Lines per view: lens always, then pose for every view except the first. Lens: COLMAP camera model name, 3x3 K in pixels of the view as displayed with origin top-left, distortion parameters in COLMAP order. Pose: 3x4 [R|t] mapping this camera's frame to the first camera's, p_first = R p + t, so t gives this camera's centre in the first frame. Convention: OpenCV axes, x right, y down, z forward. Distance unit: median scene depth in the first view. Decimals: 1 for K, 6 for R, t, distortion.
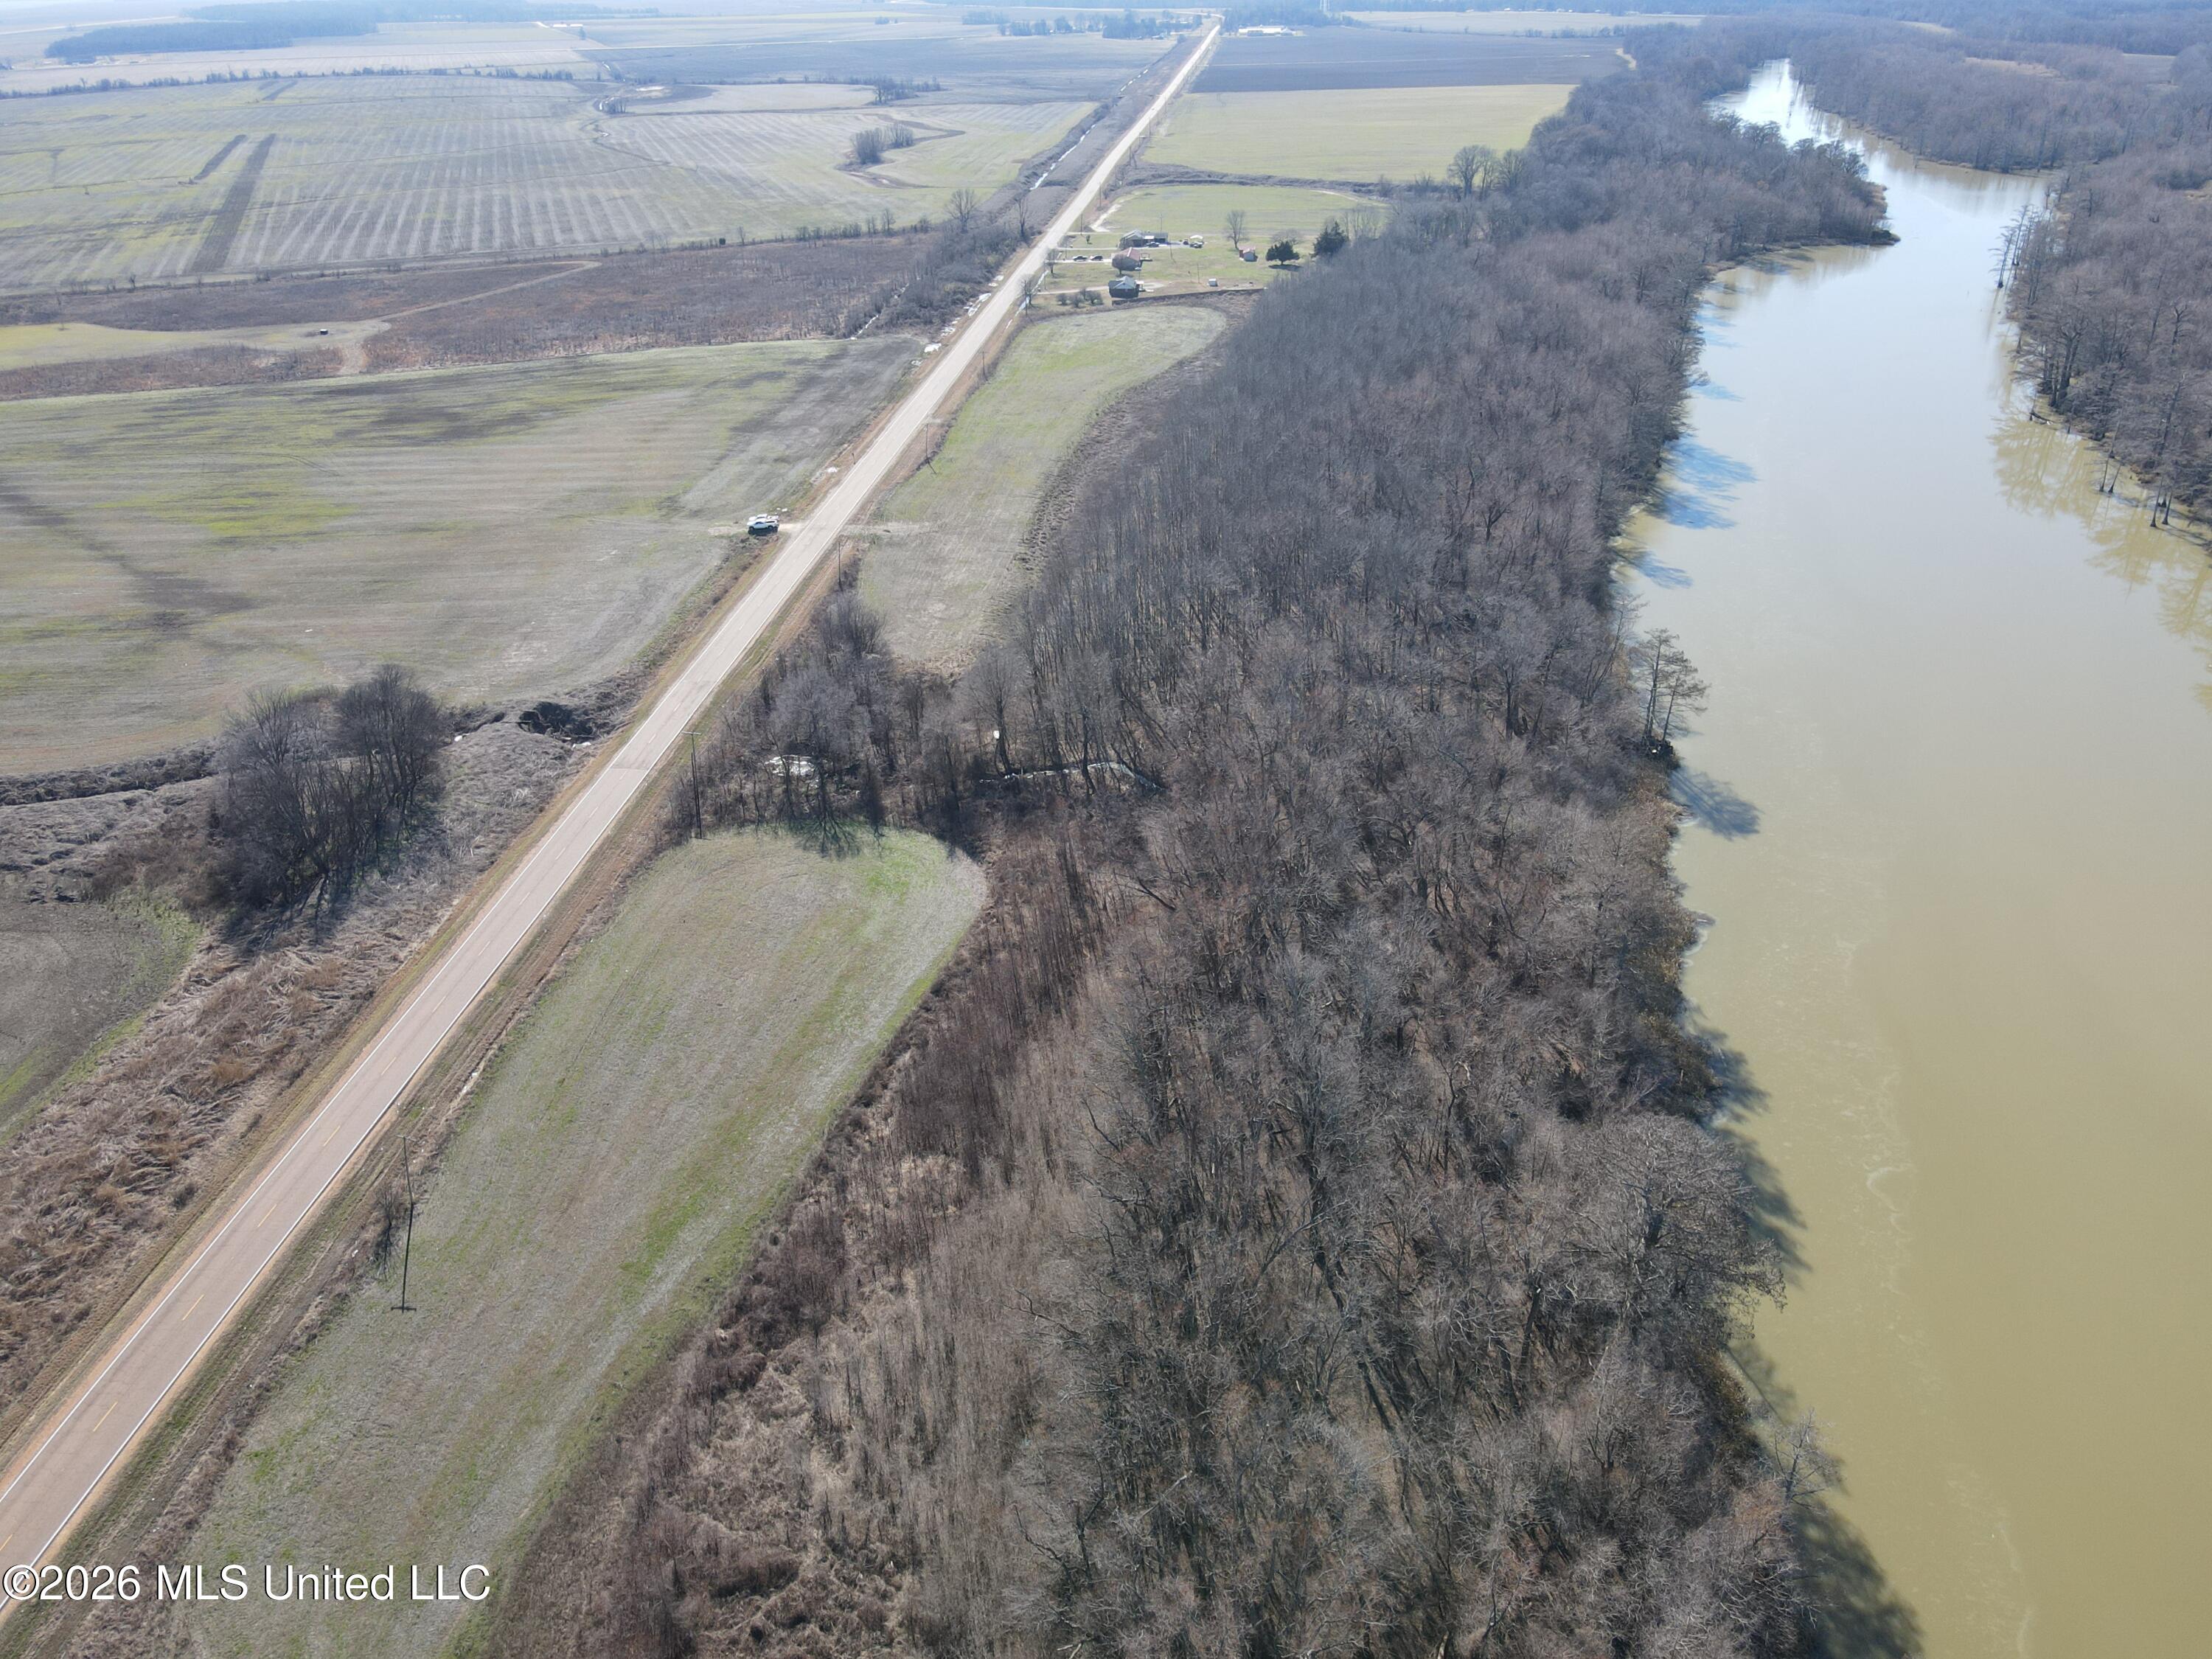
lens RADIAL K [[1637.5, 0, 1106.0], [0, 1637.5, 829.5], [0, 0, 1]] dist [0.006538, 0.032079]
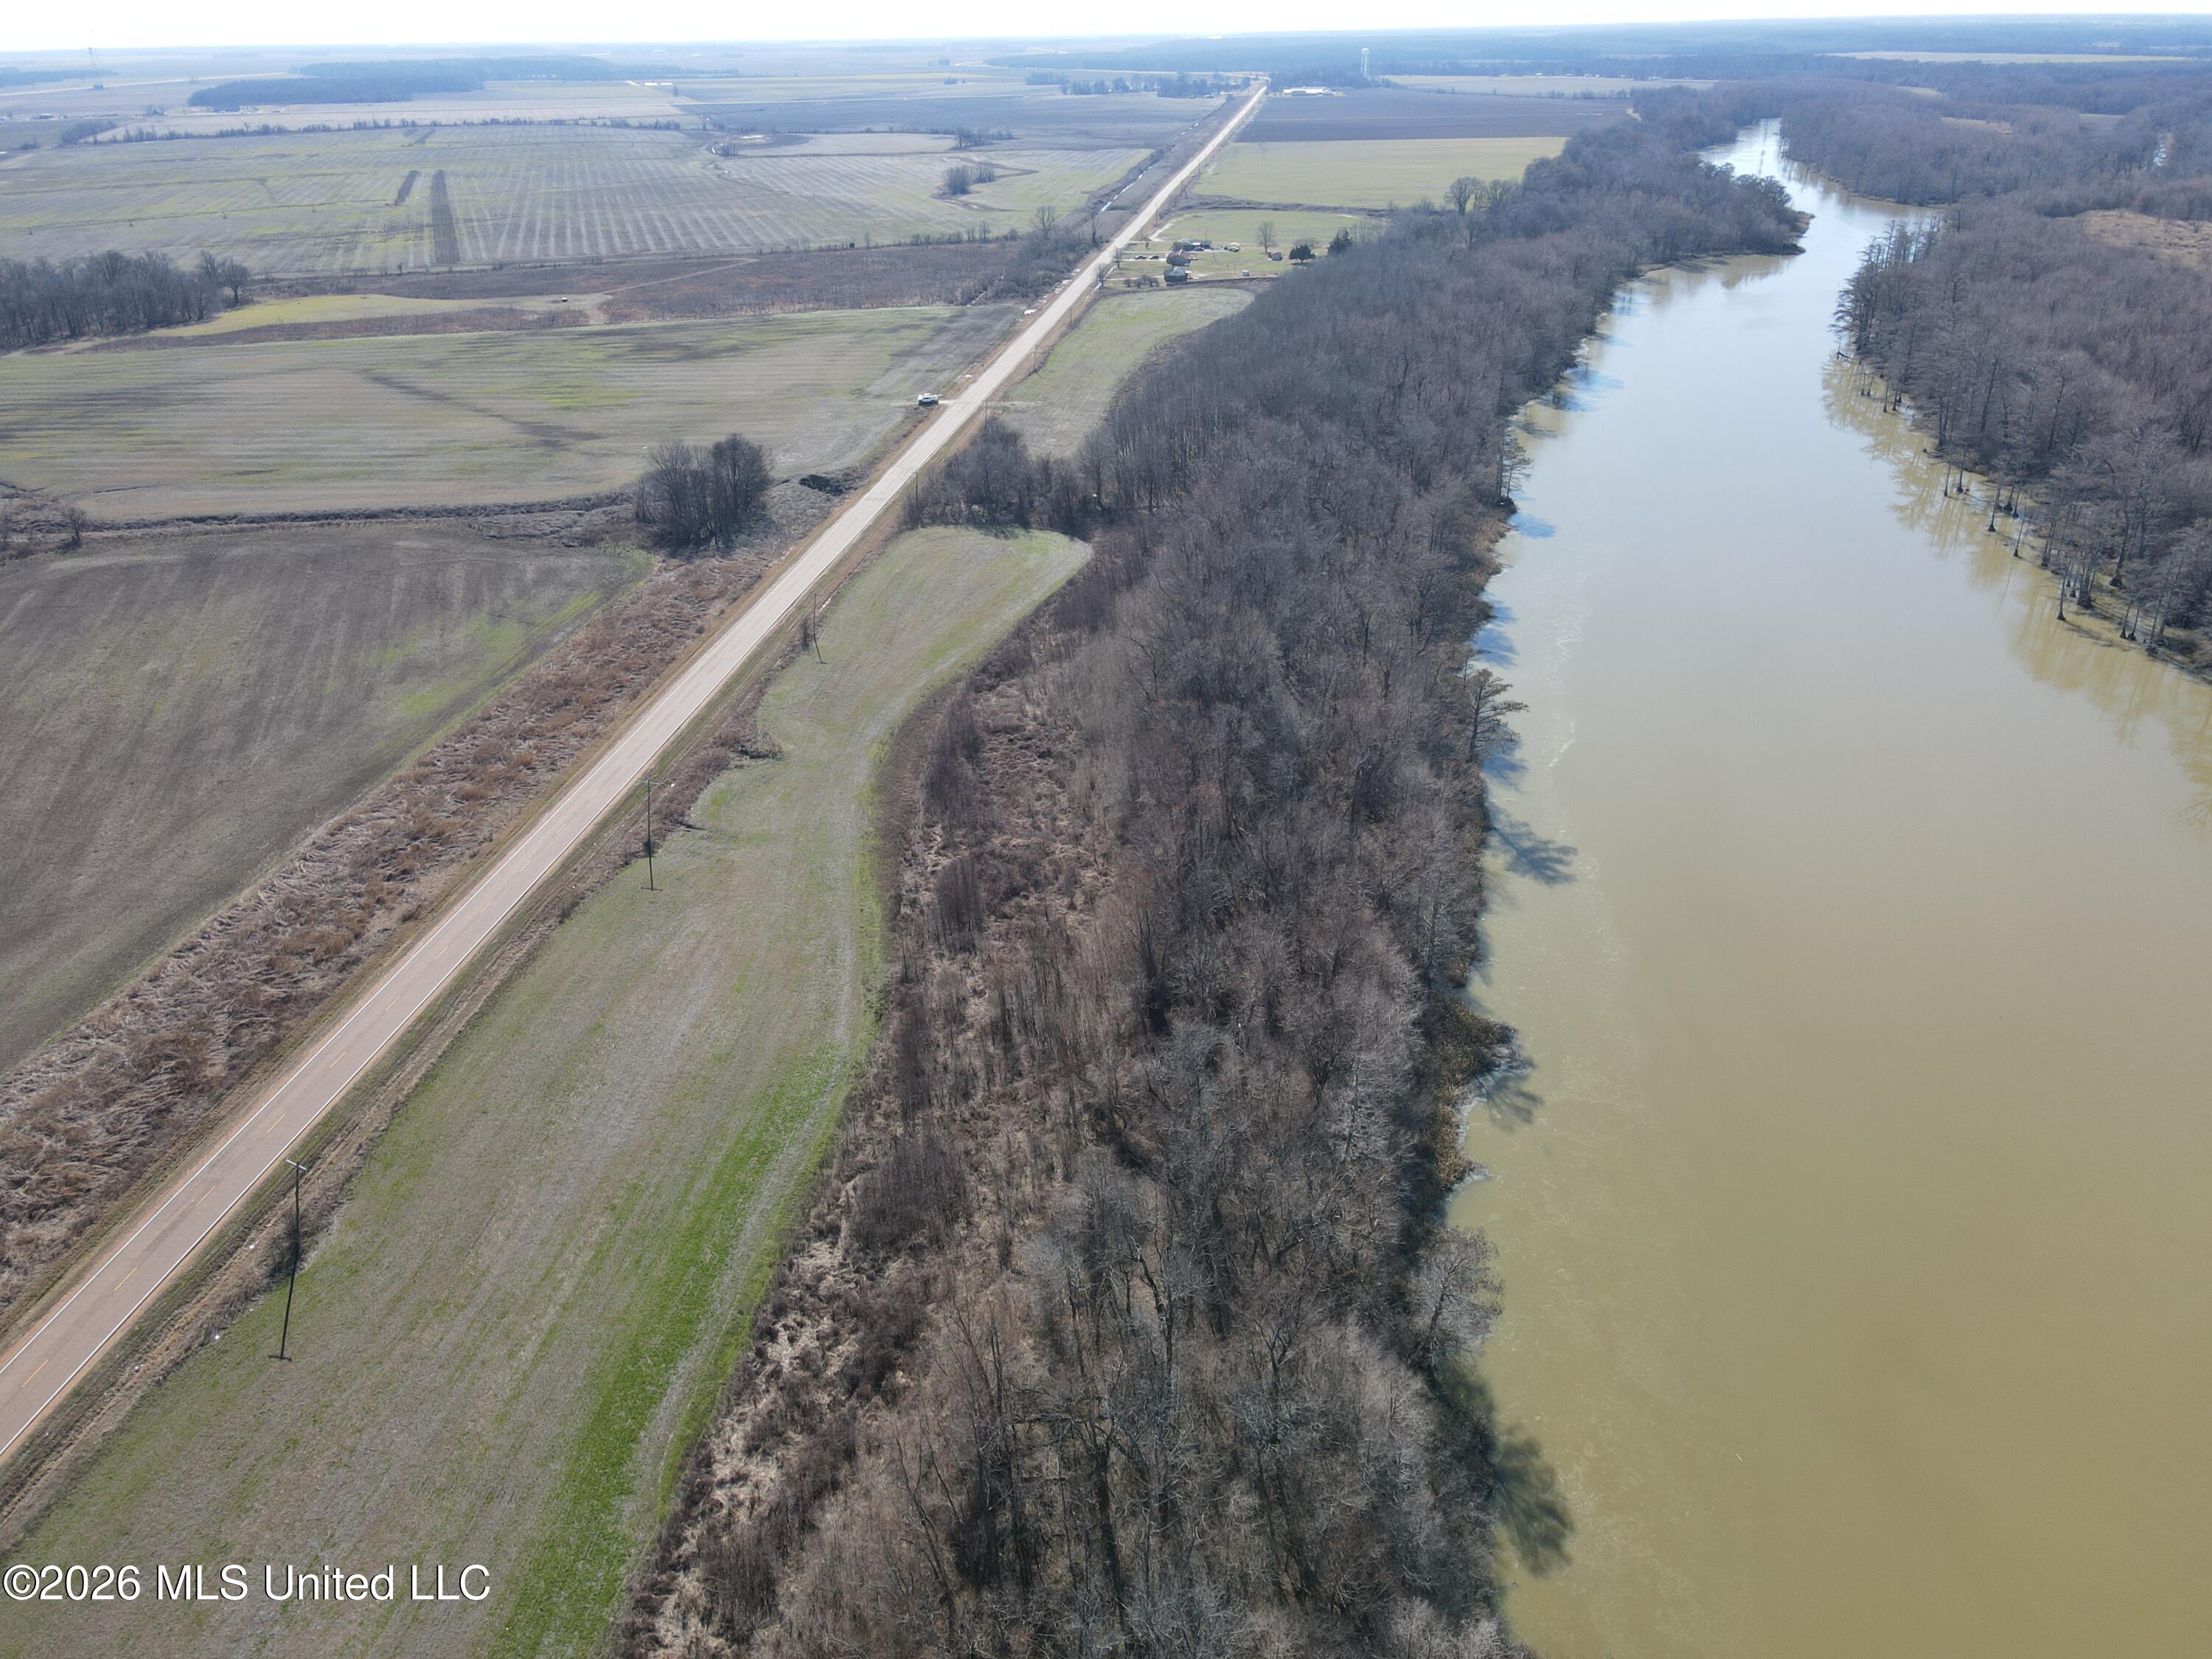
lens RADIAL K [[1637.5, 0, 1106.0], [0, 1637.5, 829.5], [0, 0, 1]] dist [0.006538, 0.032079]
pose [[0.999550, 0.018064, -0.023929, -0.005101], [-0.018820, 0.999319, -0.031750, 0.146516], [0.023339, 0.032186, 0.999209, -0.271852]]
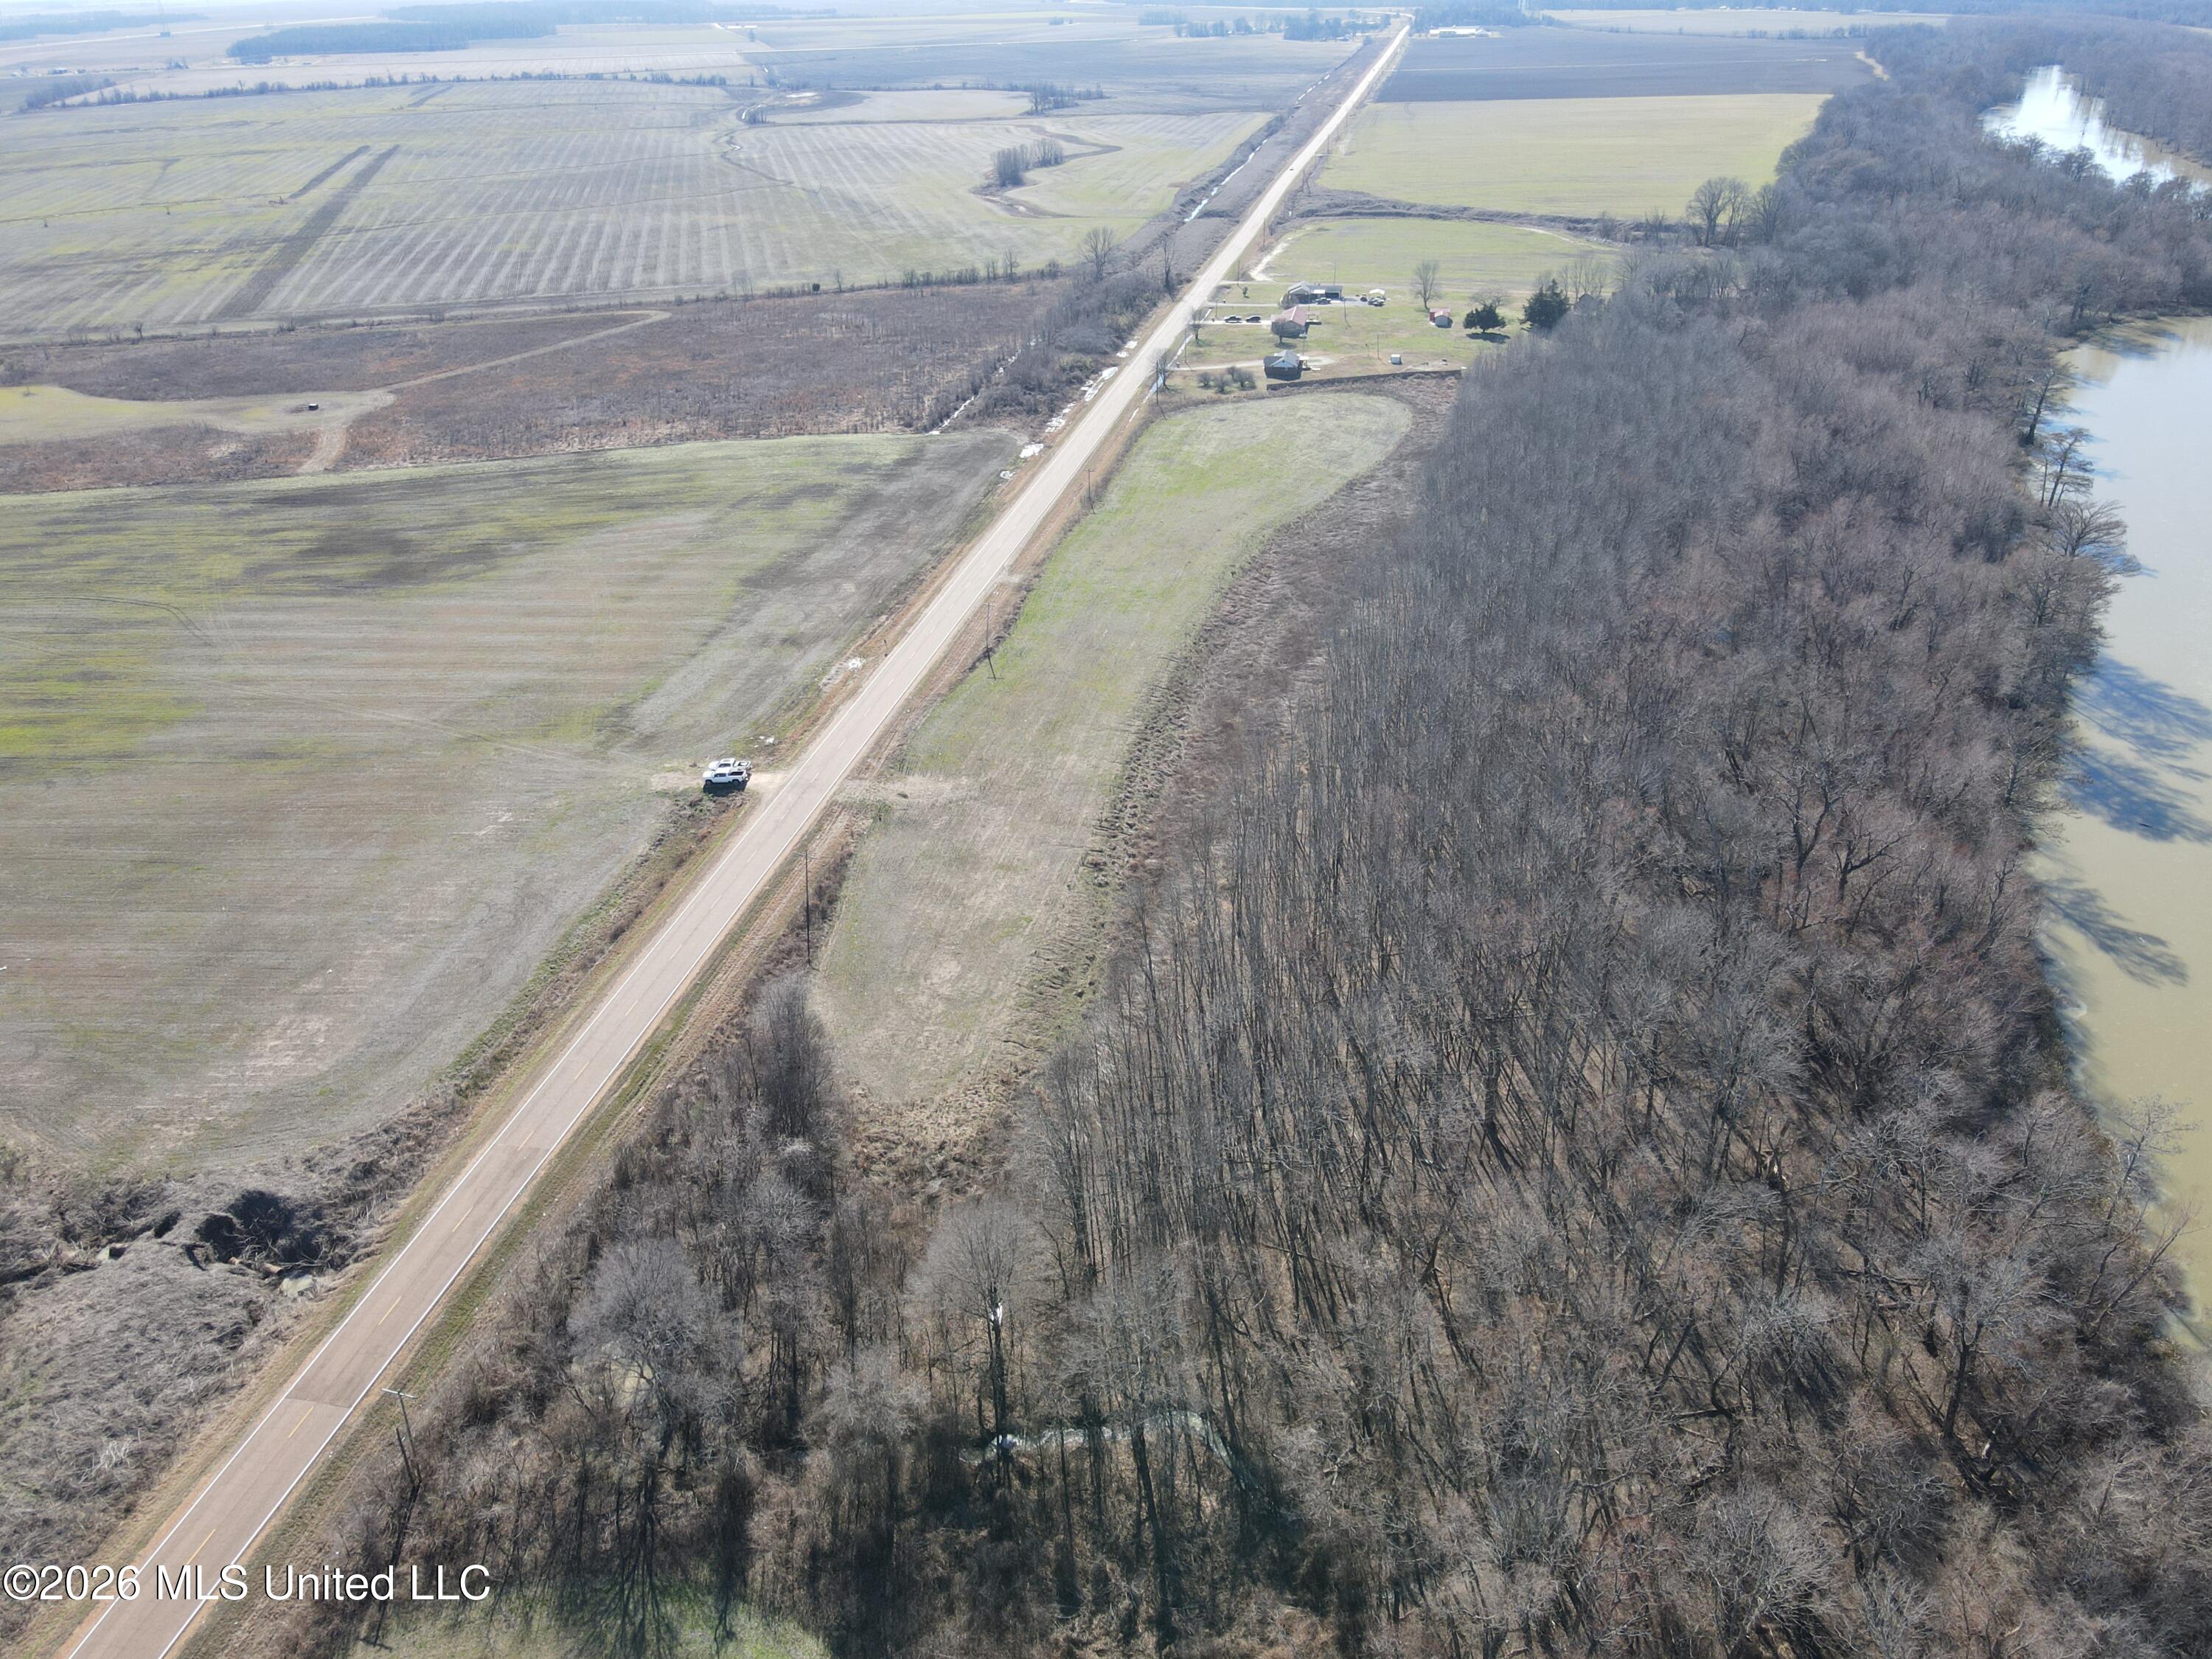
lens RADIAL K [[1637.5, 0, 1106.0], [0, 1637.5, 829.5], [0, 0, 1]] dist [0.006538, 0.032079]
pose [[0.994951, 0.044468, -0.089978, 0.007080], [-0.044394, 0.999010, 0.002830, -0.105018], [0.090015, 0.001178, 0.995940, 0.201045]]
